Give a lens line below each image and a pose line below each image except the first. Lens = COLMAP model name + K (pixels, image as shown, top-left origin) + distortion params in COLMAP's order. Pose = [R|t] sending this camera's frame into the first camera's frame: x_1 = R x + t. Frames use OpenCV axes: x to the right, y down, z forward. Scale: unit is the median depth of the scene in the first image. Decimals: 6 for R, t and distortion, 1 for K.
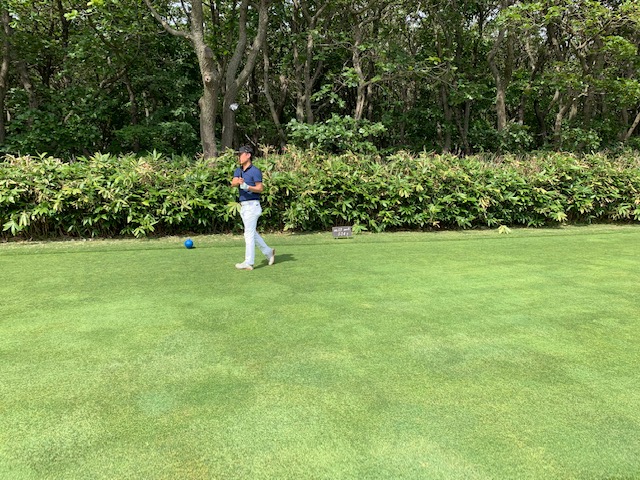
lens RADIAL K [[484.1, 0, 320.0], [0, 484.1, 240.0], [0, 0, 1]] dist [0.079115, -0.182974]
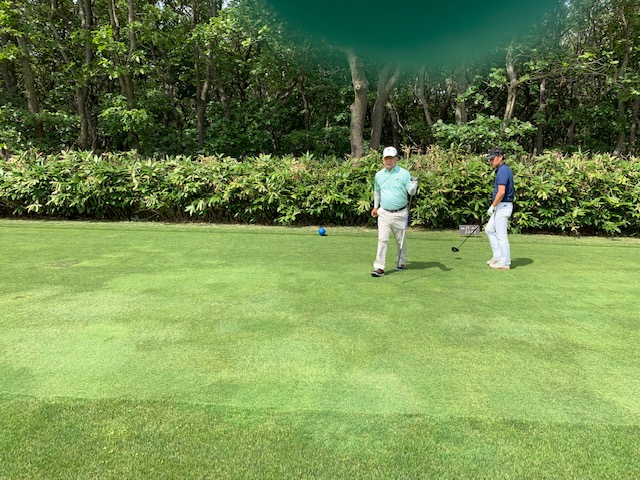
lens RADIAL K [[484.1, 0, 320.0], [0, 484.1, 240.0], [0, 0, 1]] dist [0.079115, -0.182974]
pose [[0.932444, 0.061334, -0.356072, 0.108850], [-0.062457, 0.998013, 0.008354, 0.013458], [0.355877, 0.014449, 0.934421, -0.062338]]
